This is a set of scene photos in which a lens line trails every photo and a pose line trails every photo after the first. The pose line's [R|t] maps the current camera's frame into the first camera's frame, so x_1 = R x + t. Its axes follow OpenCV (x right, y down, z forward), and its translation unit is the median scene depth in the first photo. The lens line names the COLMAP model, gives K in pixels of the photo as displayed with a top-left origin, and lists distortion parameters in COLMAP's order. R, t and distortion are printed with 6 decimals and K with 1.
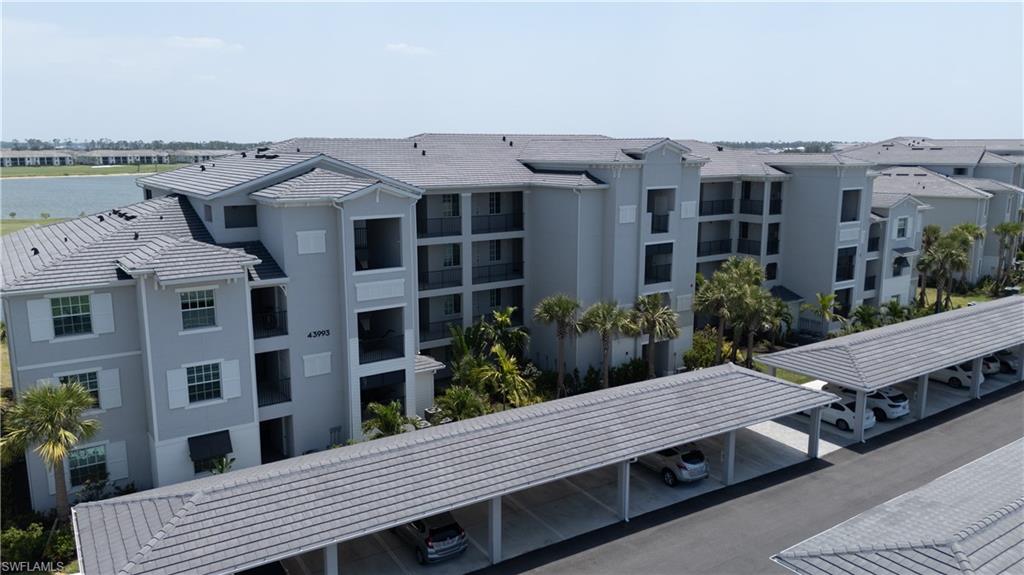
lens RADIAL K [[754.8, 0, 512.0], [0, 754.8, 287.5], [0, 0, 1]] dist [0.071057, -0.076662]
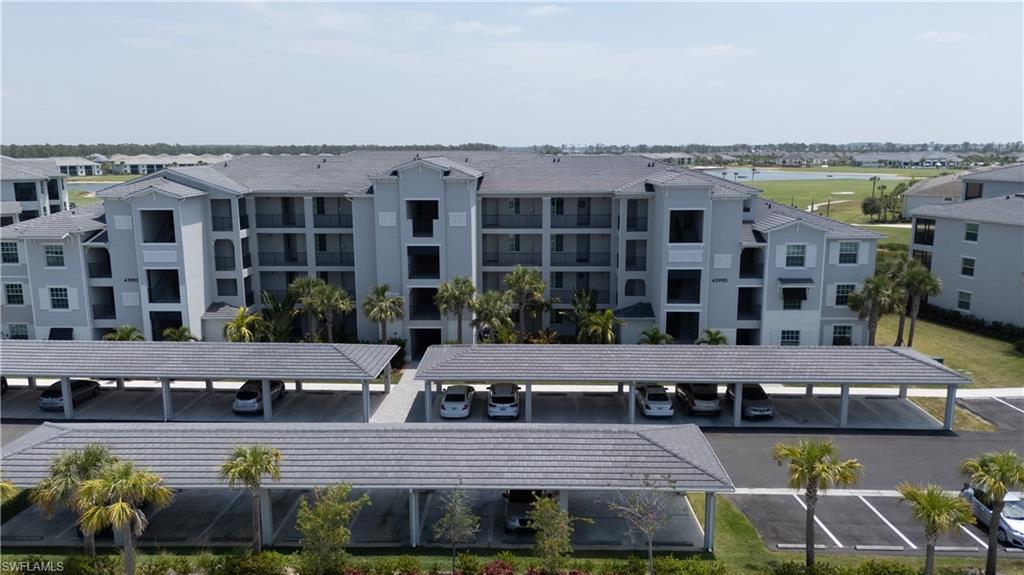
lens RADIAL K [[754.8, 0, 512.0], [0, 754.8, 287.5], [0, 0, 1]] dist [0.071057, -0.076662]
pose [[0.809478, 0.105780, -0.577543, 1.003851], [-0.106026, 0.993802, 0.033415, -0.047312], [0.577498, 0.034186, 0.815676, 0.111618]]
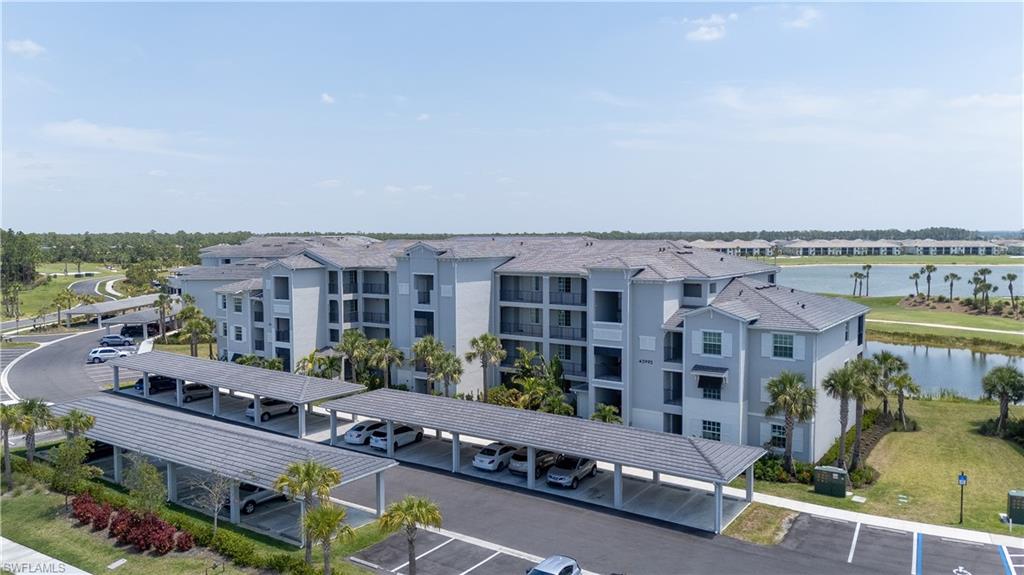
lens RADIAL K [[754.8, 0, 512.0], [0, 754.8, 287.5], [0, 0, 1]] dist [0.071057, -0.076662]
pose [[0.349458, 0.064254, -0.934746, 1.626498], [-0.169906, 0.985451, 0.004219, -0.138891], [0.921418, 0.157345, 0.355291, 0.628761]]
